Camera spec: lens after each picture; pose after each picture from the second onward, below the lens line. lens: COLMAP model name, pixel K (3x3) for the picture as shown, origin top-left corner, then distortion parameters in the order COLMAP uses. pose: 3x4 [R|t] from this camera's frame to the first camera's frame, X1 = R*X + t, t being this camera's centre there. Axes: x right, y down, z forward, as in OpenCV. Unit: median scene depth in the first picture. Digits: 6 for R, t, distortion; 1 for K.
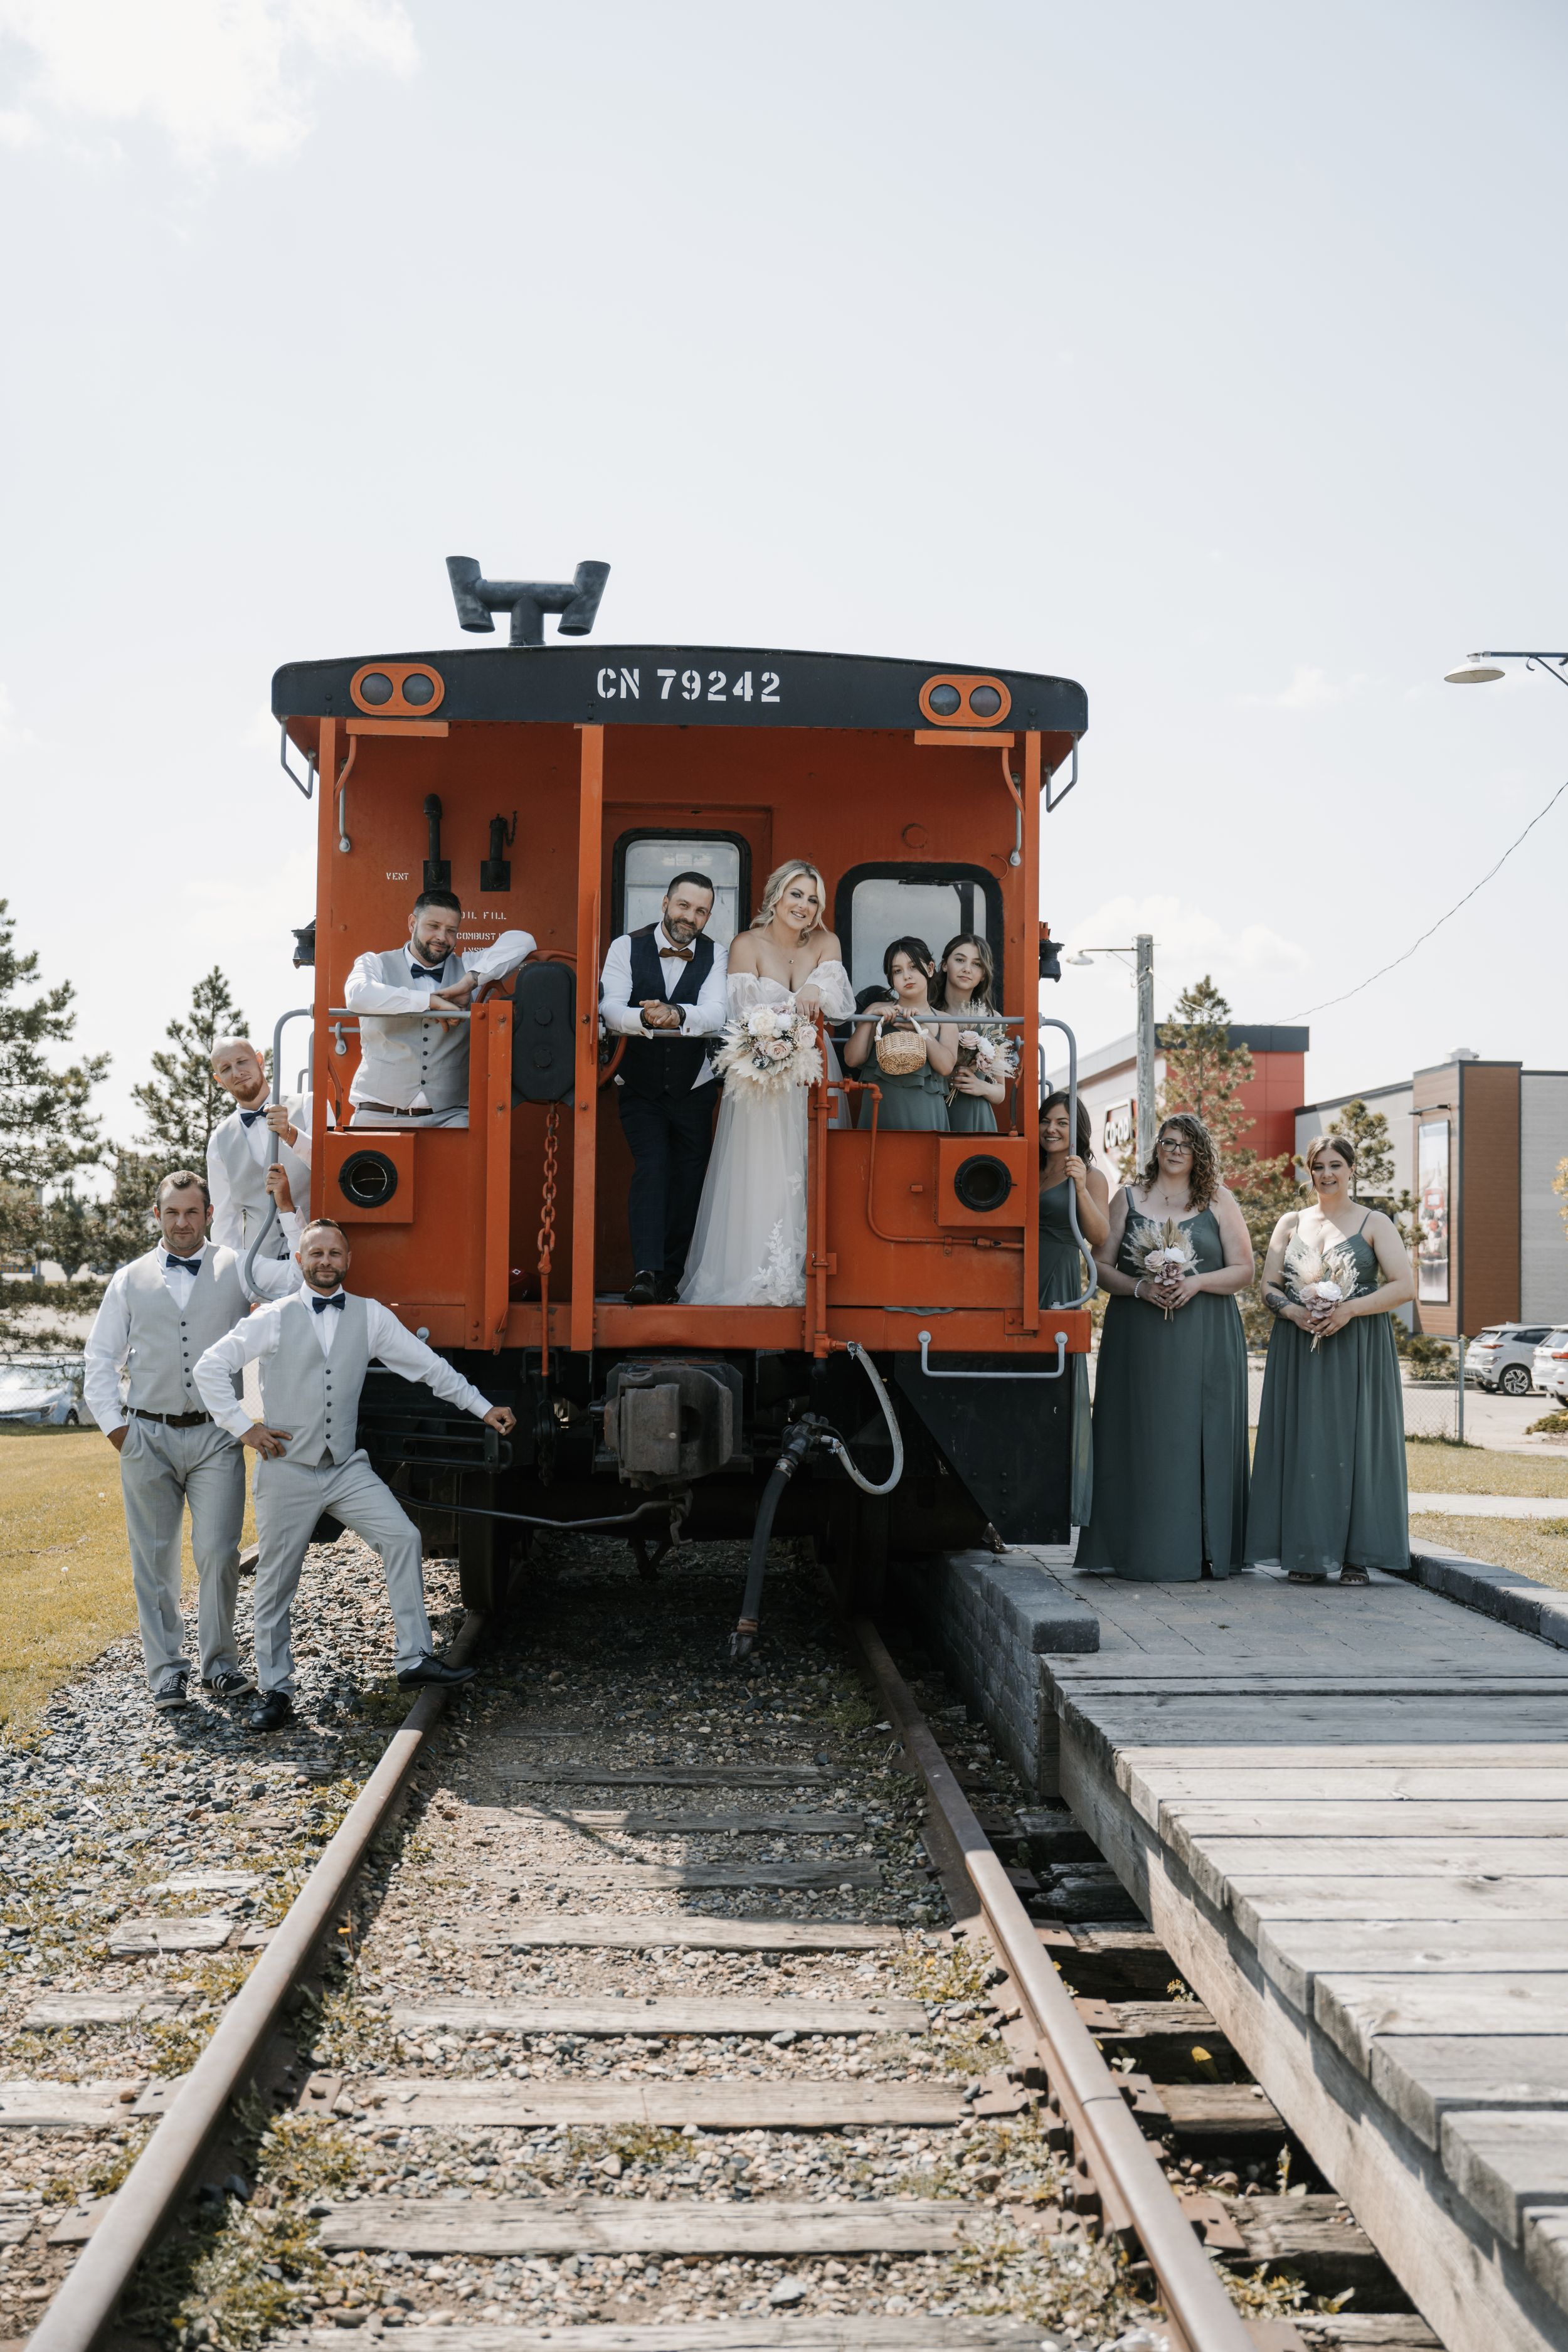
lens RADIAL K [[2350.3, 0, 785.1], [0, 2350.3, 1173.6], [0, 0, 1]] dist [0.008785, 0.000000]
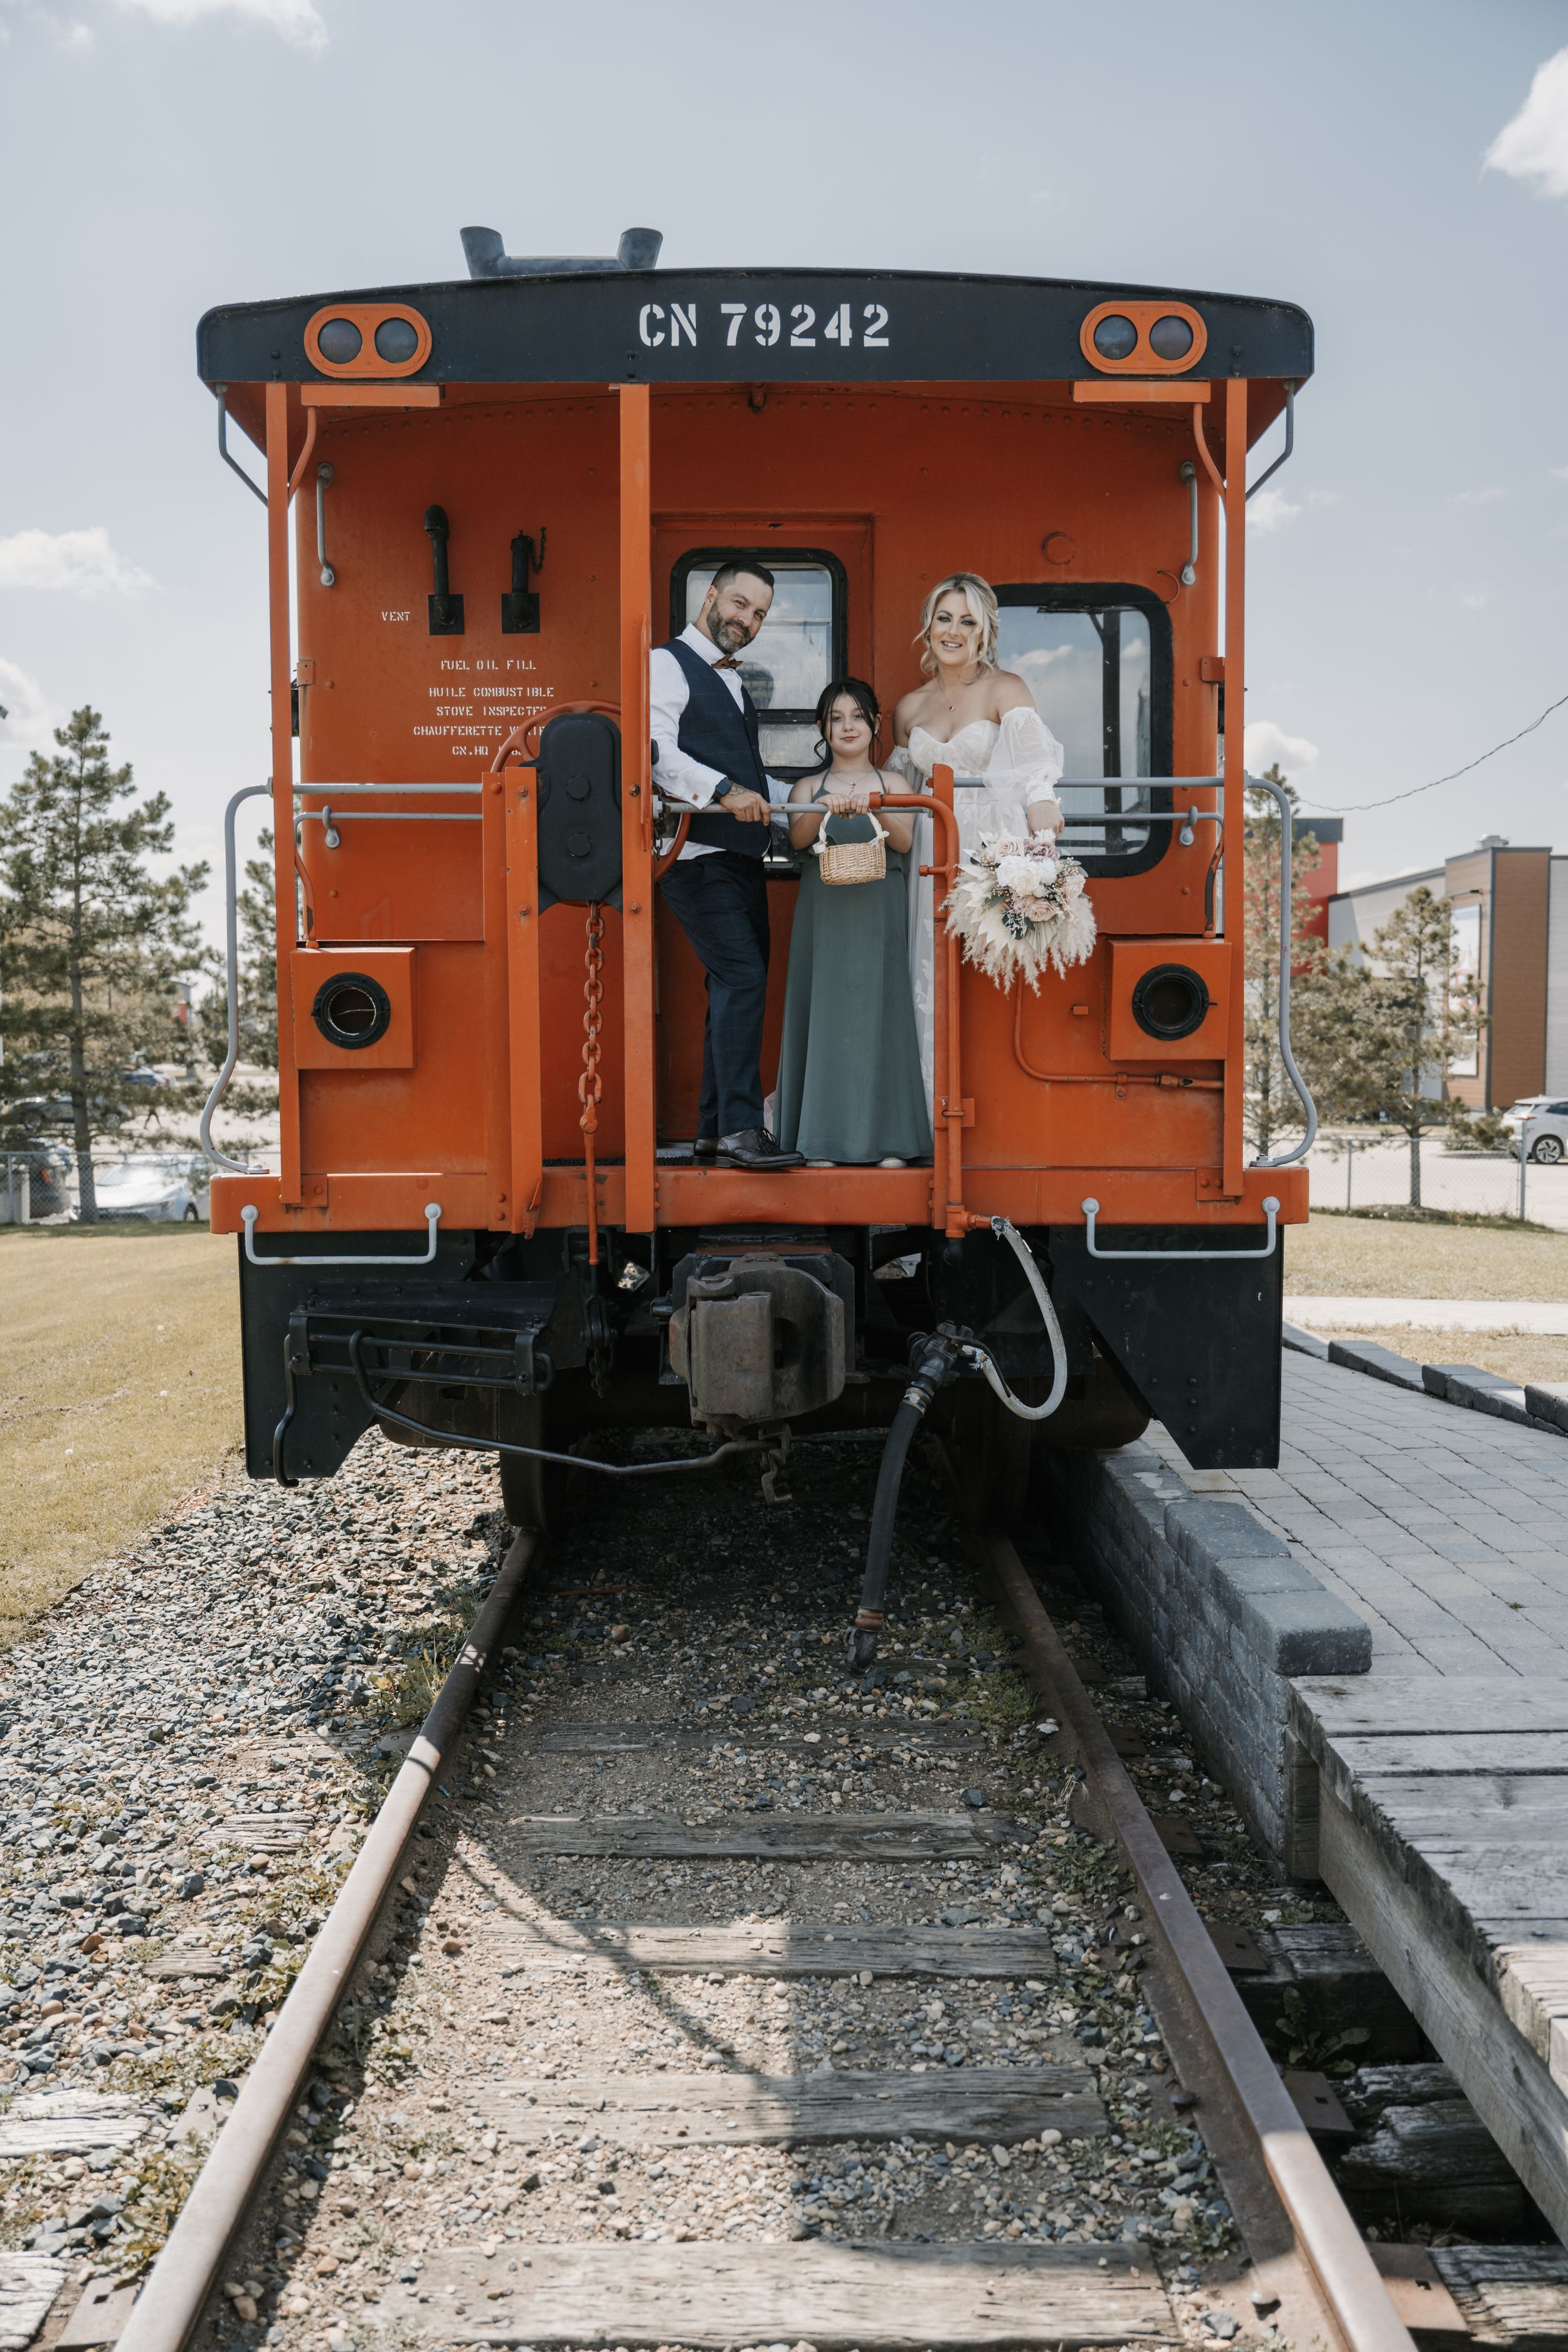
lens RADIAL K [[2054.1, 0, 790.8], [0, 2054.1, 1180.2], [0, 0, 1]] dist [-0.009452, 0.007371]
pose [[0.999447, -0.014455, -0.029944, -0.017551], [0.017534, 0.994290, 0.105258, -0.010393], [0.028251, -0.105725, 0.993994, 0.339760]]
